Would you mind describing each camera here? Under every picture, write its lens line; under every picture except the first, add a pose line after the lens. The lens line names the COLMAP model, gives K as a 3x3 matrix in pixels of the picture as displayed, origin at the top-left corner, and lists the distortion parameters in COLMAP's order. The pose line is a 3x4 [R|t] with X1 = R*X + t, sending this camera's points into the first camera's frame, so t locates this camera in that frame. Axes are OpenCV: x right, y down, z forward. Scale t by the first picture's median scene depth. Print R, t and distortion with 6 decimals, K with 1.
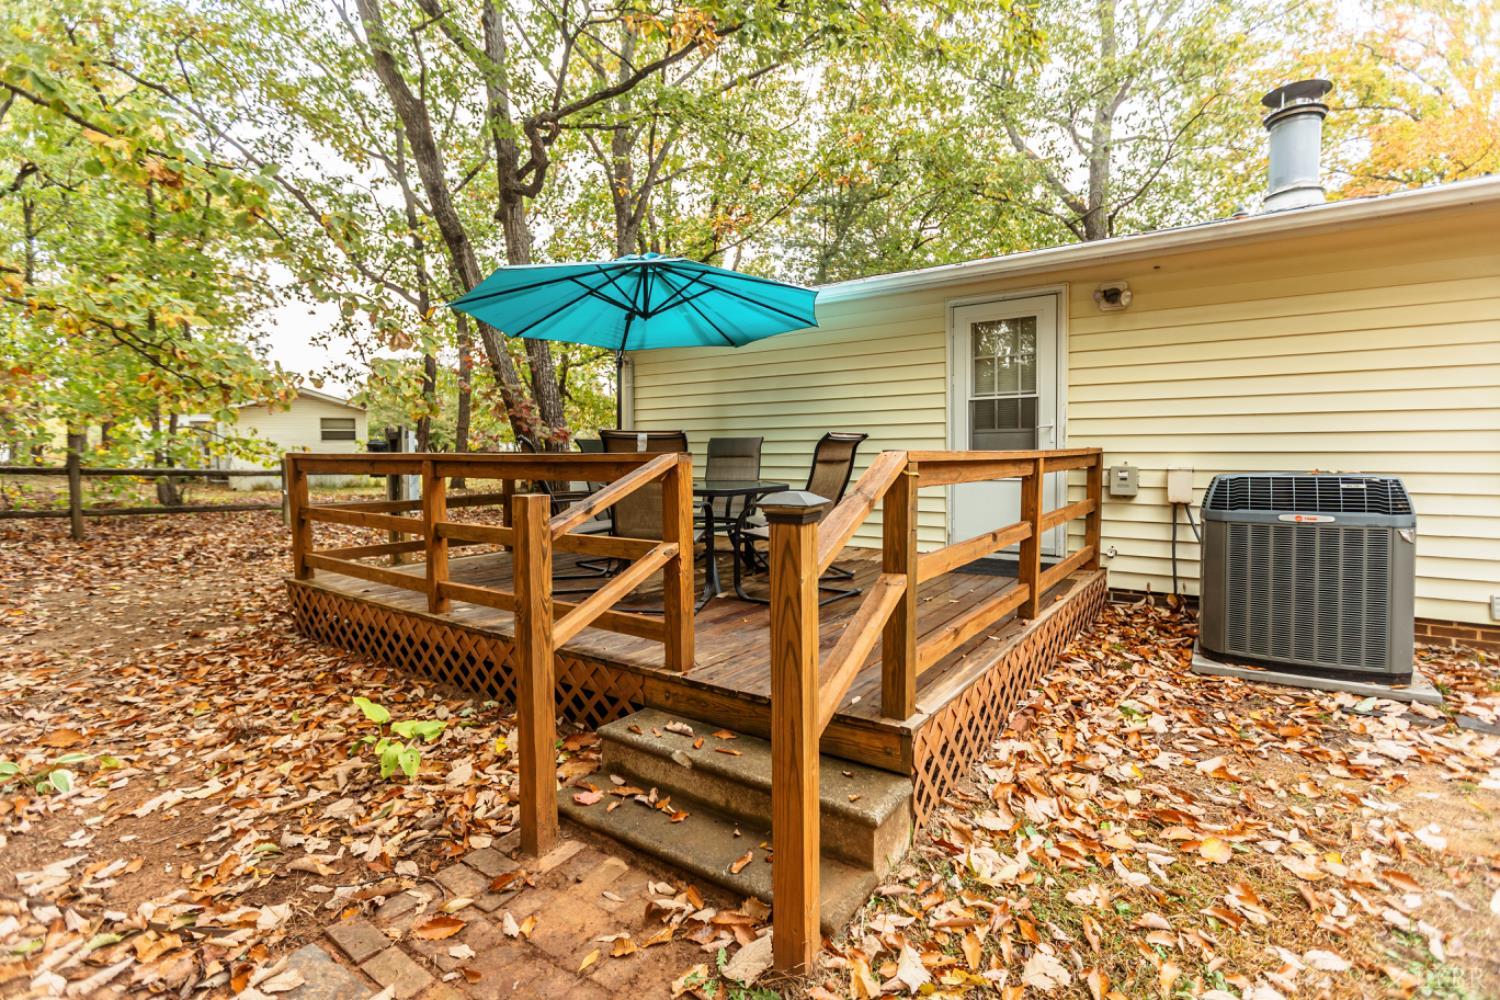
lens RADIAL K [[740.7, 0, 747.1], [0, 740.7, 499.5], [0, 0, 1]] dist [-0.004998, -0.000220]
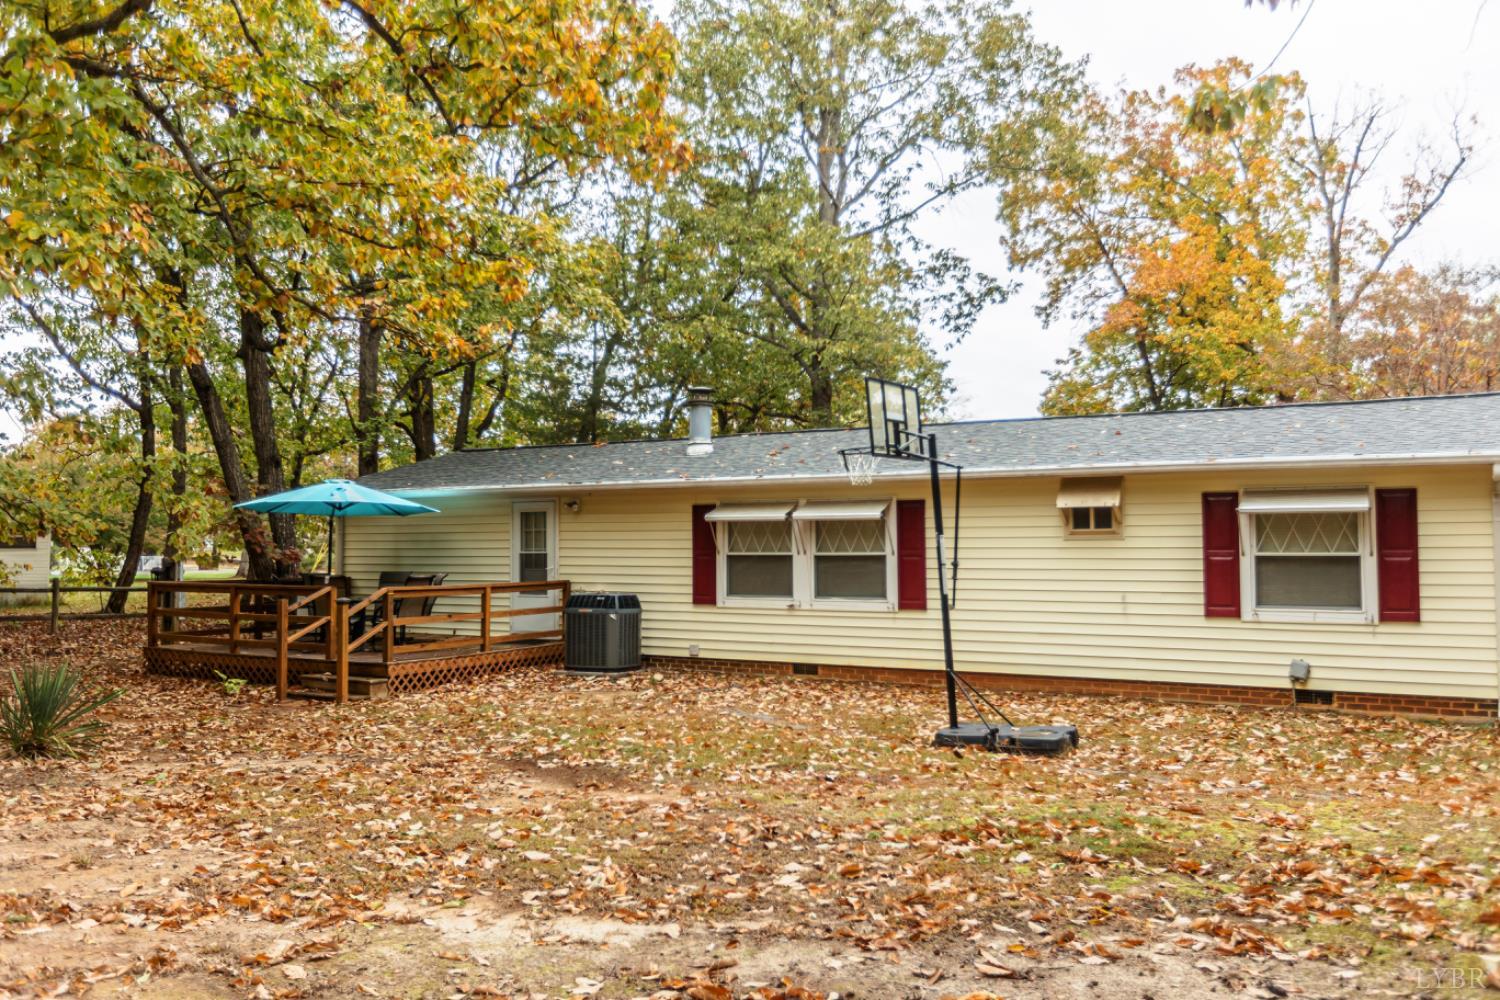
lens RADIAL K [[1122.7, 0, 754.3], [0, 1122.7, 498.6], [0, 0, 1]] dist [-0.004553, -0.003651]
pose [[0.989287, 0.012748, 0.145426, 0.532877], [0.003644, 0.993712, -0.111903, 0.054831], [-0.145938, 0.111234, 0.983020, -2.143327]]
